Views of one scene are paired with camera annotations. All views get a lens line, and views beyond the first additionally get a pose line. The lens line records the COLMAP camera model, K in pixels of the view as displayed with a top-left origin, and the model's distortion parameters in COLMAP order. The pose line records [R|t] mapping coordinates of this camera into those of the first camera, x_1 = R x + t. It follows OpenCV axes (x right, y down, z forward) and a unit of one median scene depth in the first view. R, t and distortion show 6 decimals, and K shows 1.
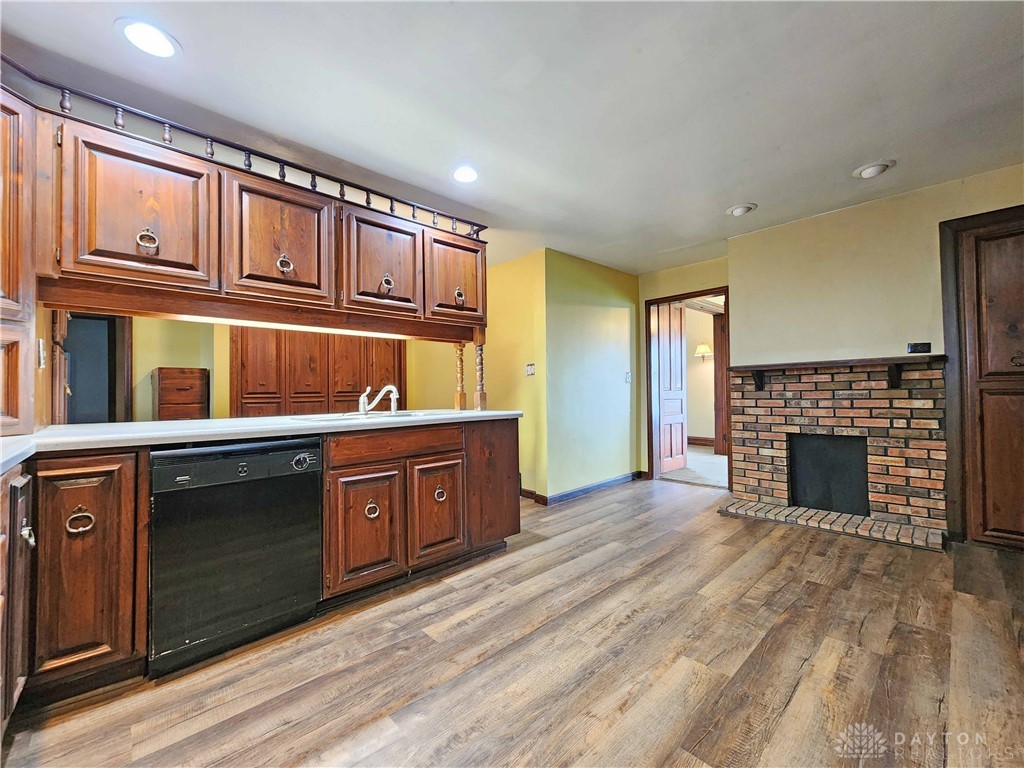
lens RADIAL K [[417.1, 0, 515.9], [0, 417.1, 384.6], [0, 0, 1]] dist [-0.006593, 0.000771]
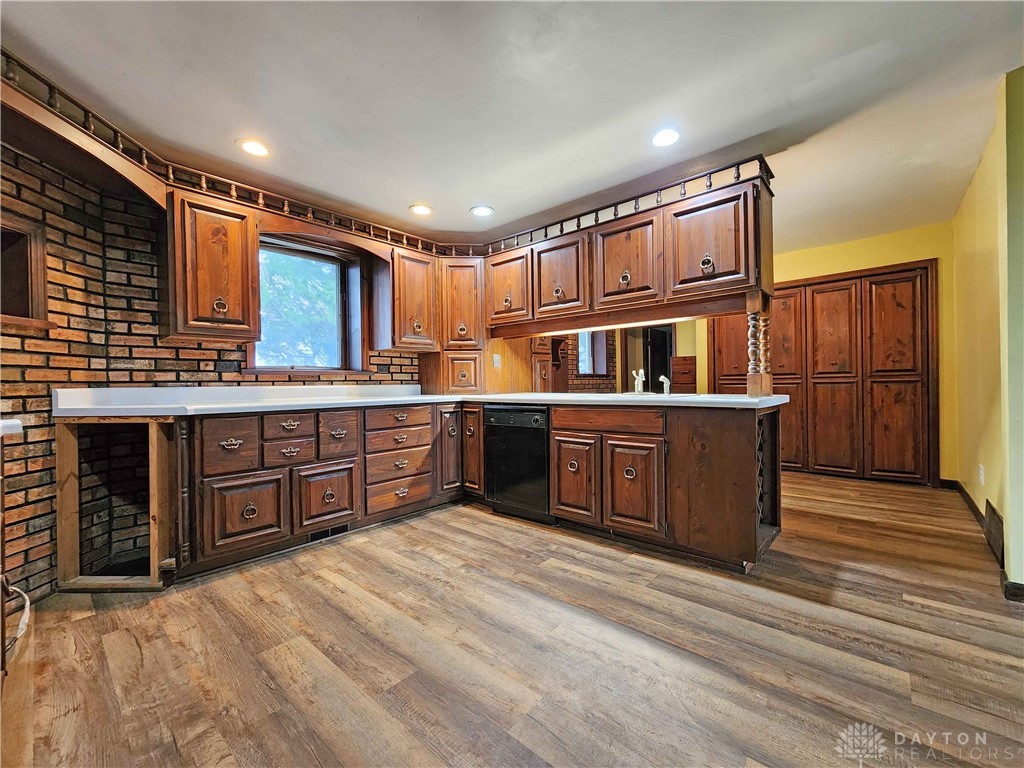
lens RADIAL K [[417.1, 0, 515.6], [0, 417.1, 384.2], [0, 0, 1]] dist [-0.006593, 0.000771]
pose [[0.093589, 0.015208, -0.995495, 0.923636], [0.030618, 0.999366, 0.018145, 0.014084], [0.995140, -0.032178, 0.093065, 0.682871]]
